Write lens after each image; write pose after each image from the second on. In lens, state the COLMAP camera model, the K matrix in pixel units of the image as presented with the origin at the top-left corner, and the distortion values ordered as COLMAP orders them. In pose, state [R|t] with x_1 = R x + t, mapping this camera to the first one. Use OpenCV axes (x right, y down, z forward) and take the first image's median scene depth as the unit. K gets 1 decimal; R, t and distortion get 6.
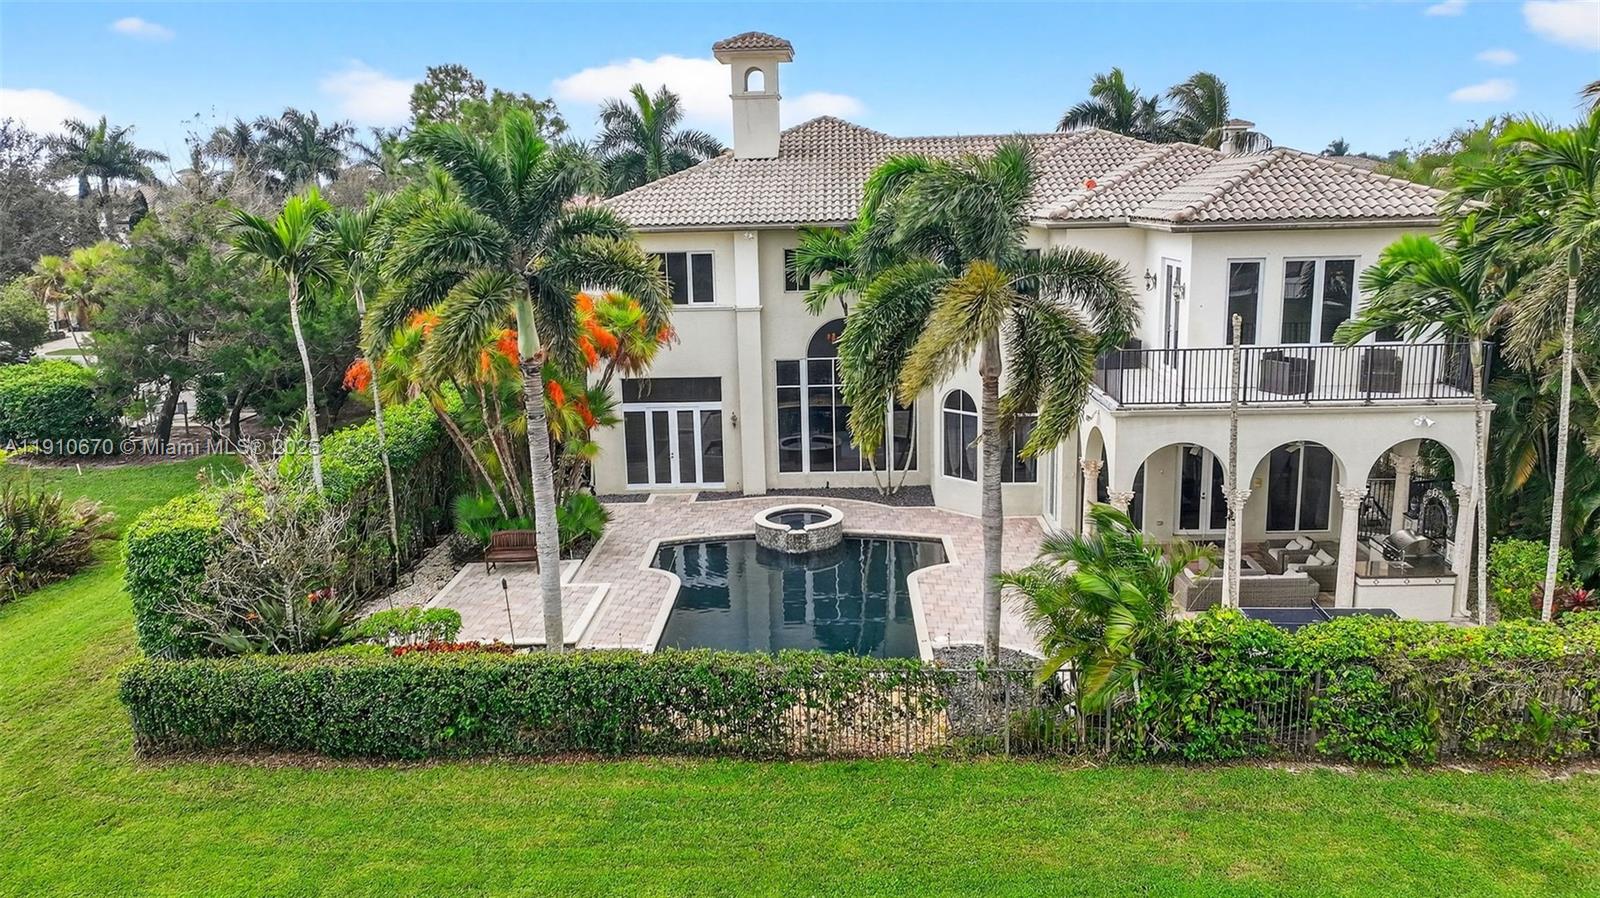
lens RADIAL K [[1157.2, 0, 806.4], [0, 1157.2, 448.4], [0, 0, 1]] dist [0.010172, 0.004949]
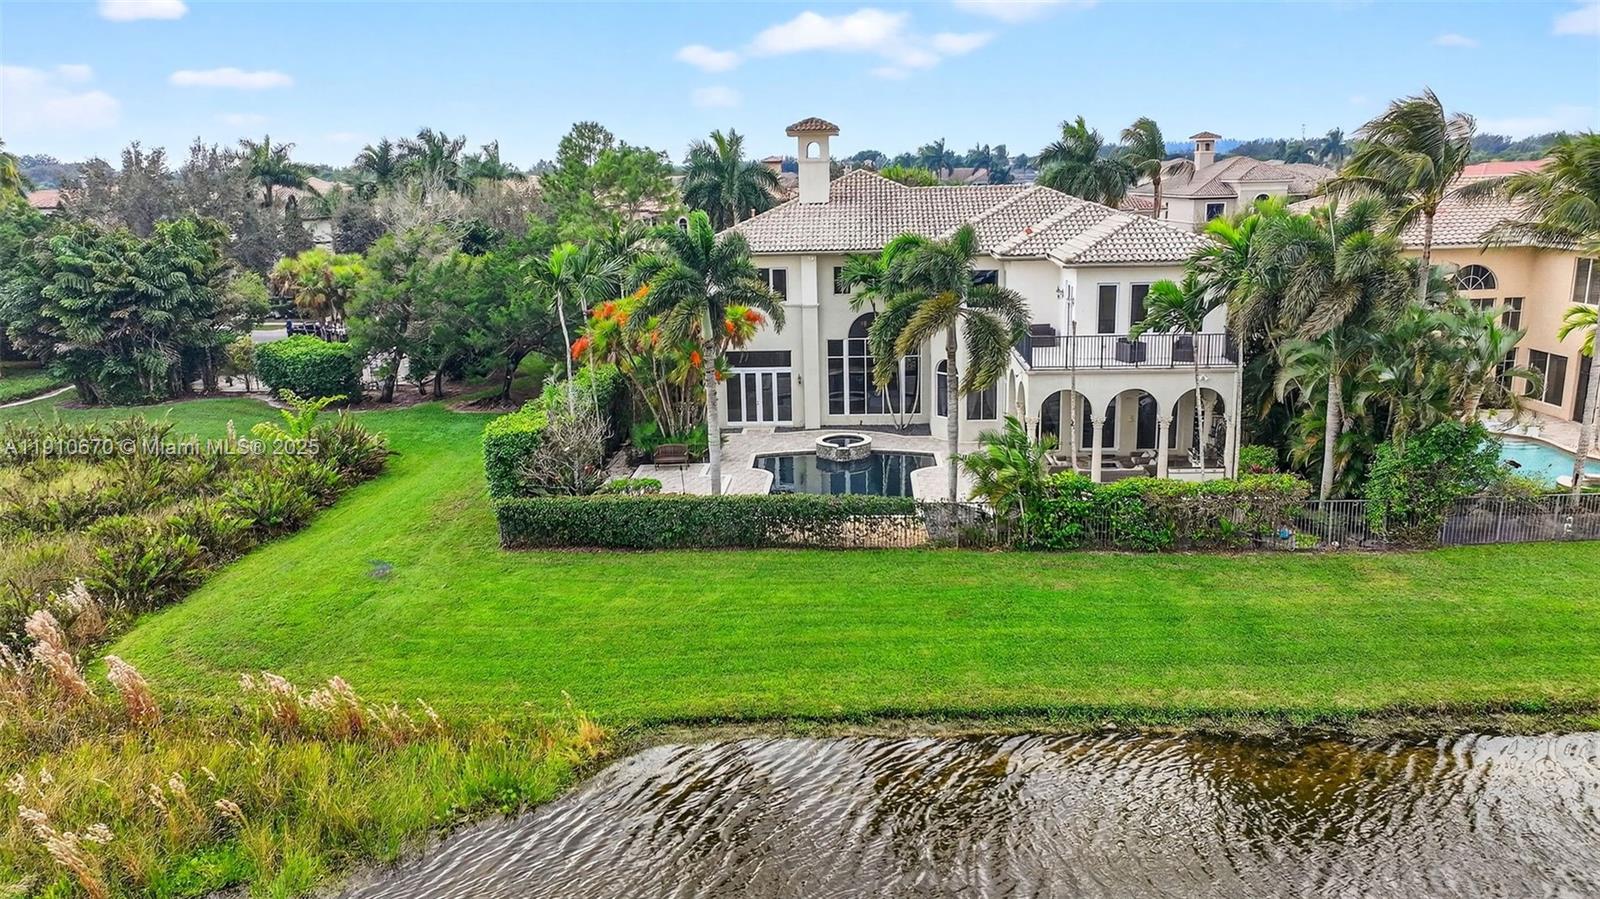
lens RADIAL K [[1157.2, 0, 806.3], [0, 1157.2, 453.5], [0, 0, 1]] dist [0.010172, 0.004949]
pose [[0.999766, 0.006588, -0.020584, -0.030535], [-0.006014, 0.999595, 0.027825, 0.042448], [0.020759, -0.027695, 0.999401, -0.716309]]
